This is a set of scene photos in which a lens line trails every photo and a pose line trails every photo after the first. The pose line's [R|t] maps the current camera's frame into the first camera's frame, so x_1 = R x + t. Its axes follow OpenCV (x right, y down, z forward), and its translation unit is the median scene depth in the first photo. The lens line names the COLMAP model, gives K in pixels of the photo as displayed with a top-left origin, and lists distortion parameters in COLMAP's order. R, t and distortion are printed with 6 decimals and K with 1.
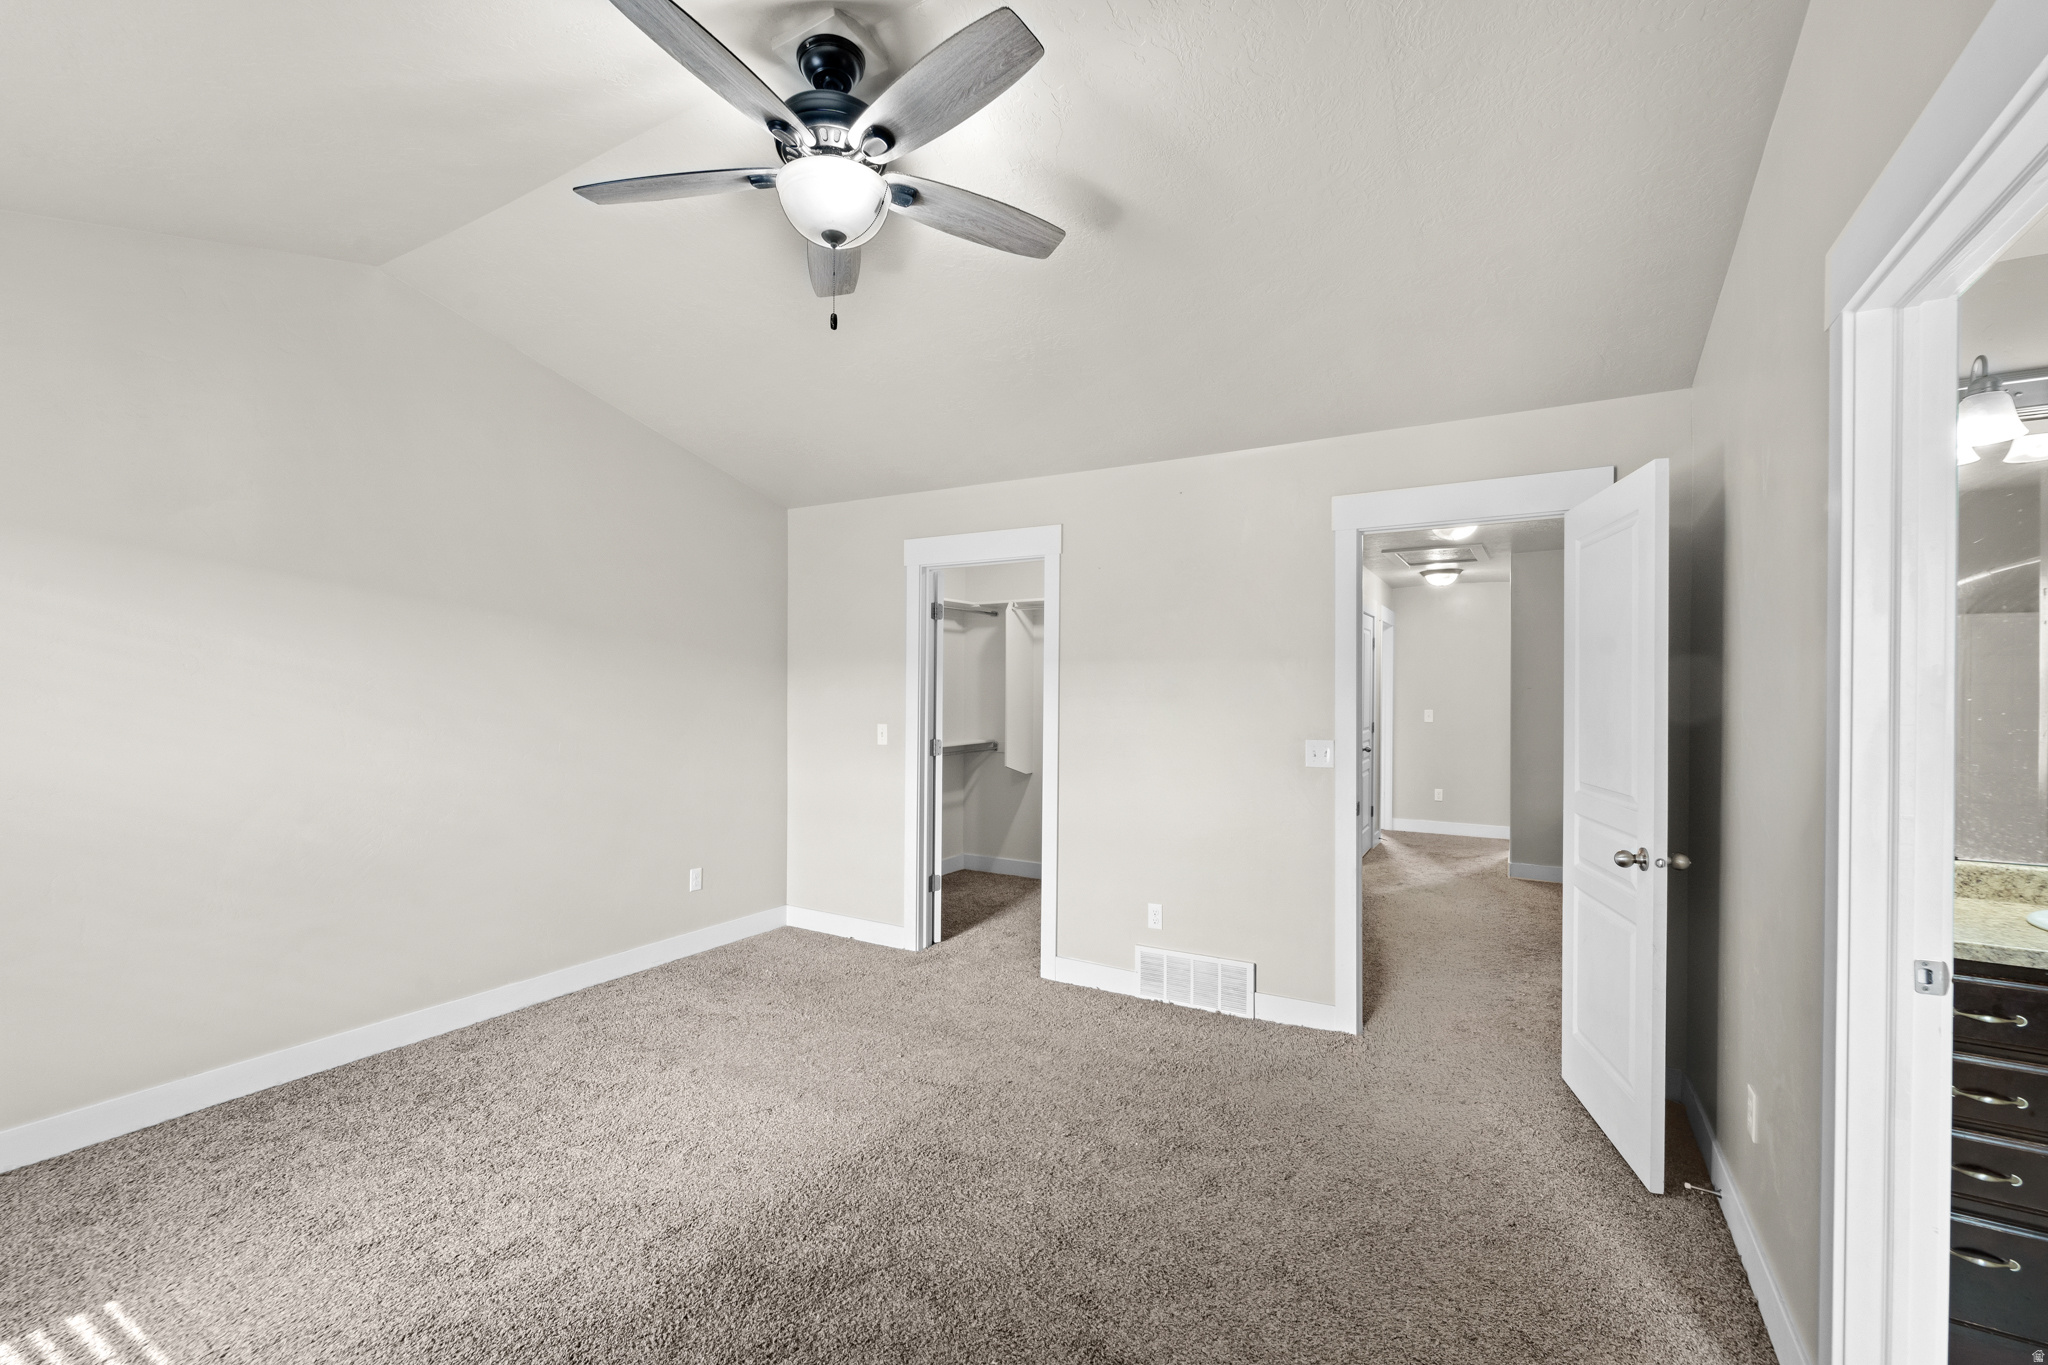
lens RADIAL K [[873.1, 0, 1026.7], [0, 873.1, 699.9], [0, 0, 1]] dist [-0.000371, -0.000301]
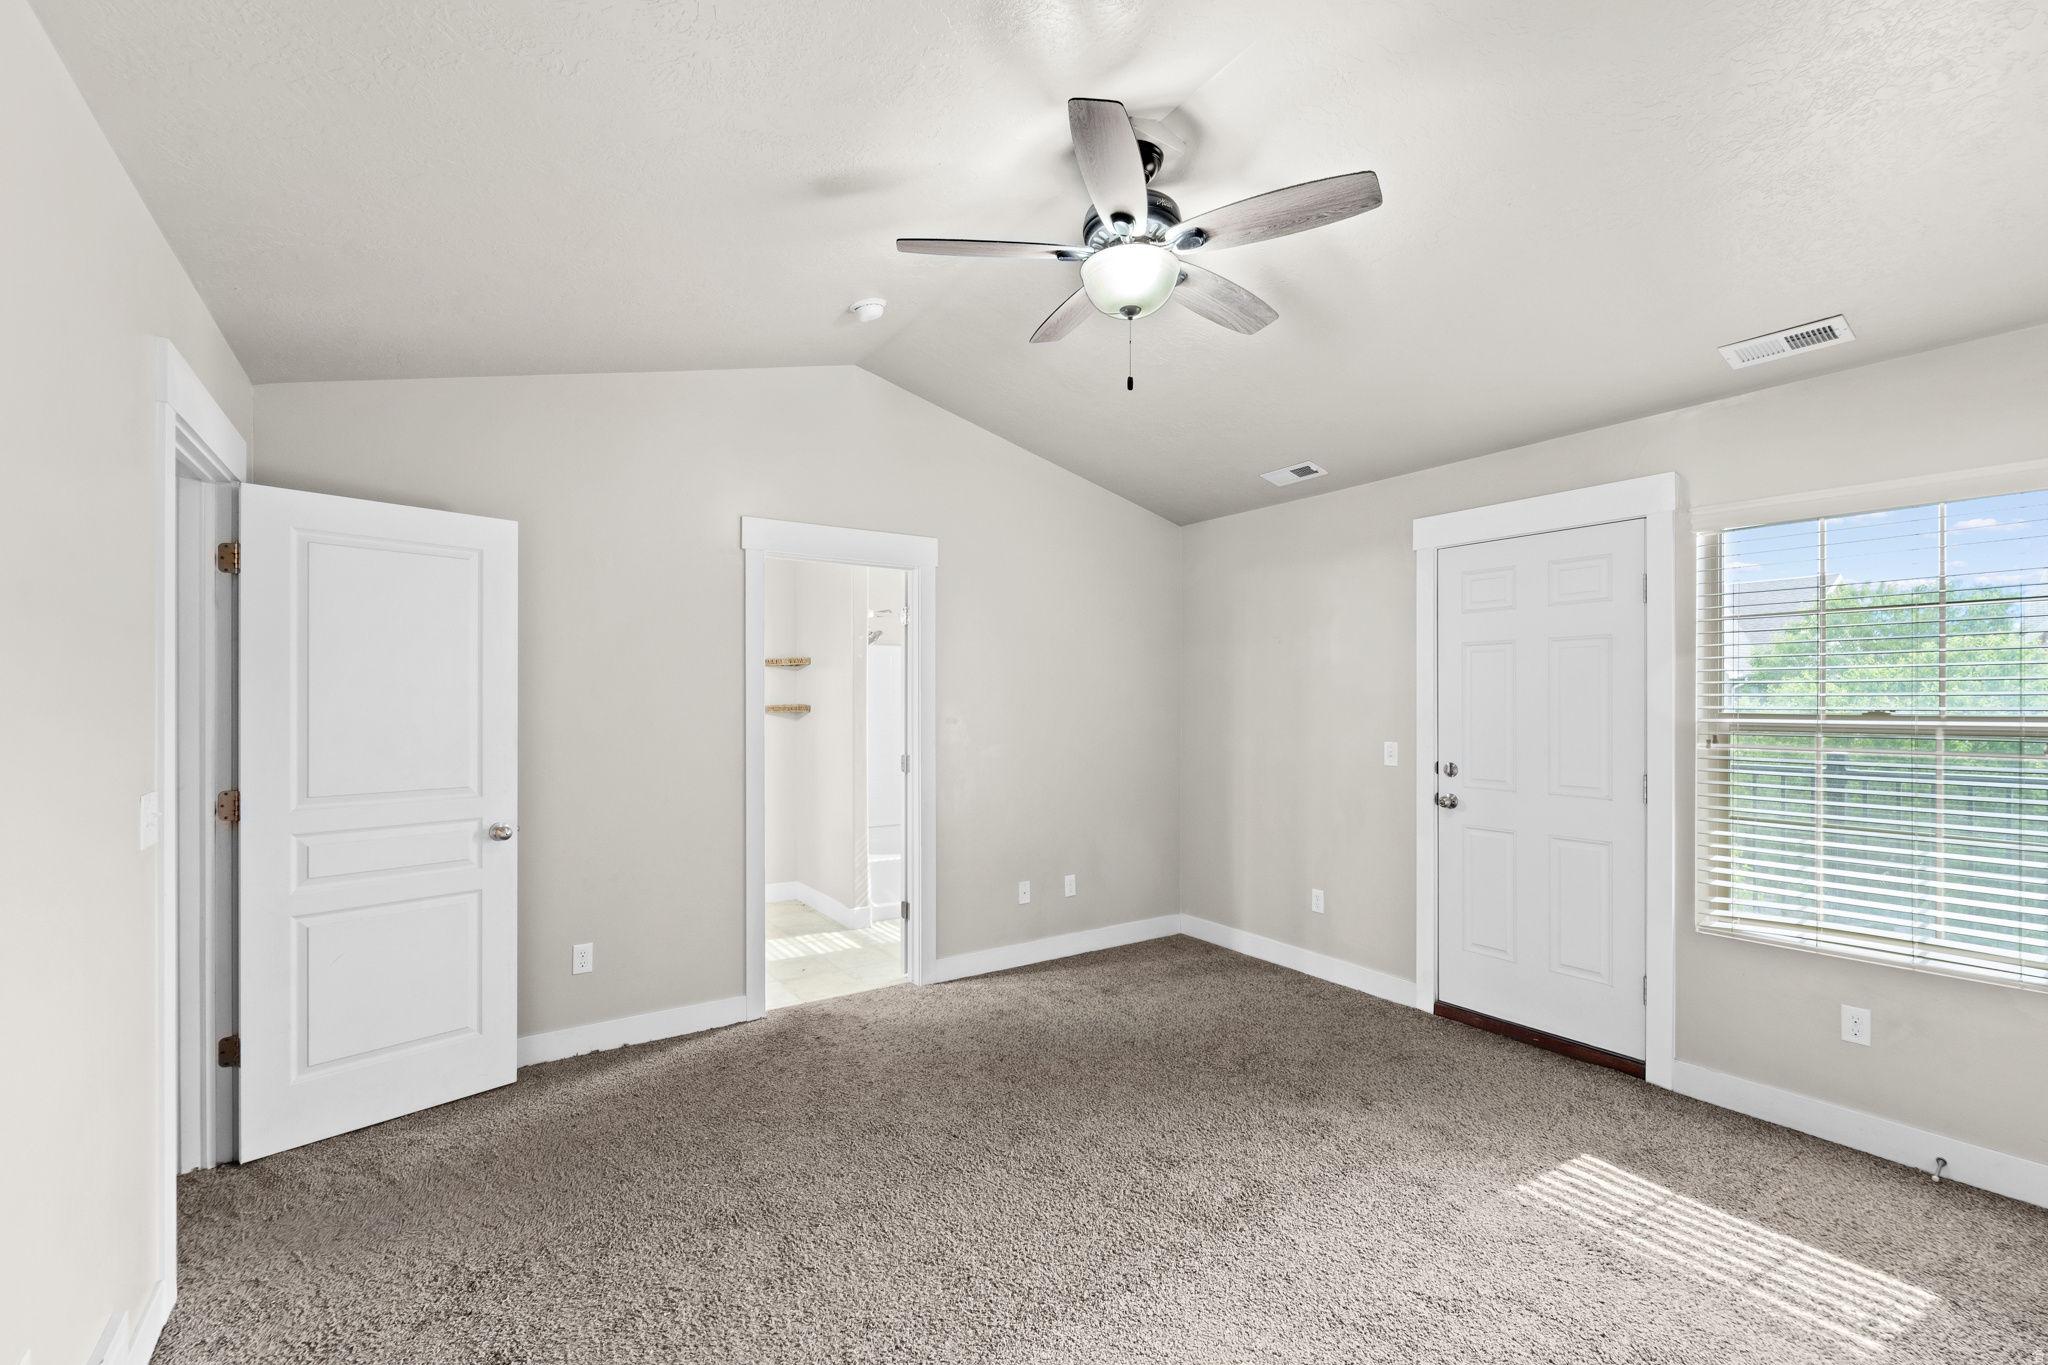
lens RADIAL K [[873.1, 0, 1026.7], [0, 873.1, 699.9], [0, 0, 1]] dist [-0.000371, -0.000301]
pose [[-0.899814, -0.003493, 0.436259, -0.350563], [0.001858, 0.999928, 0.011839, -0.014487], [-0.436269, 0.011463, -0.899743, 1.222427]]
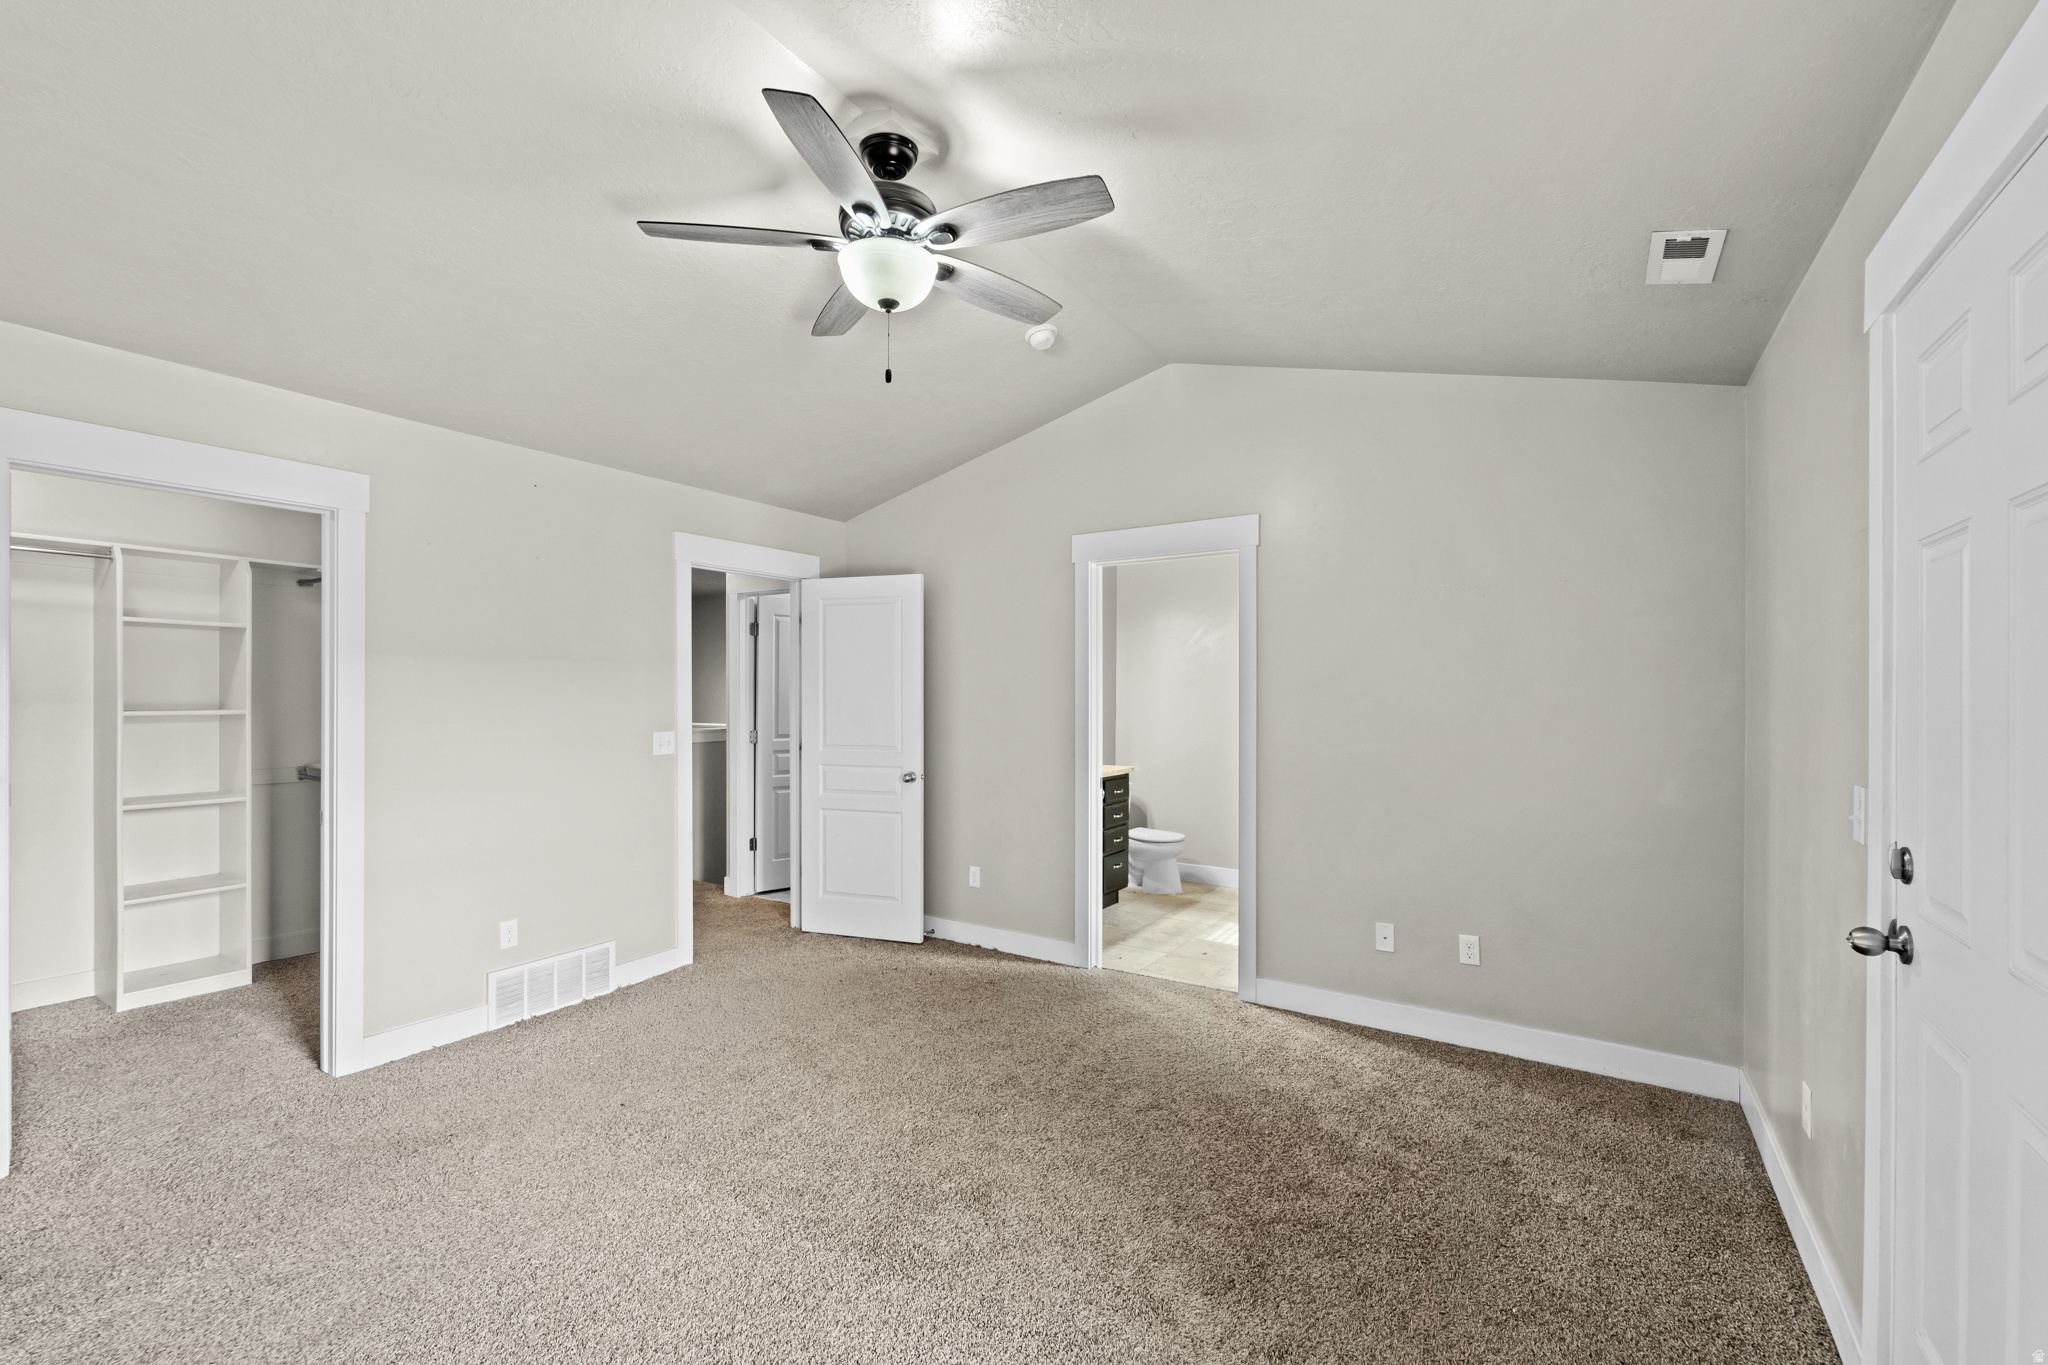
lens RADIAL K [[846.3, 0, 1022.5], [0, 846.3, 691.2], [0, 0, 1]] dist [-0.001005, -0.000134]
pose [[0.055412, 0.001465, 0.998462, -0.781251], [0.010307, 0.999945, -0.002039, -0.001900], [-0.998410, 0.010405, 0.055394, 0.440122]]
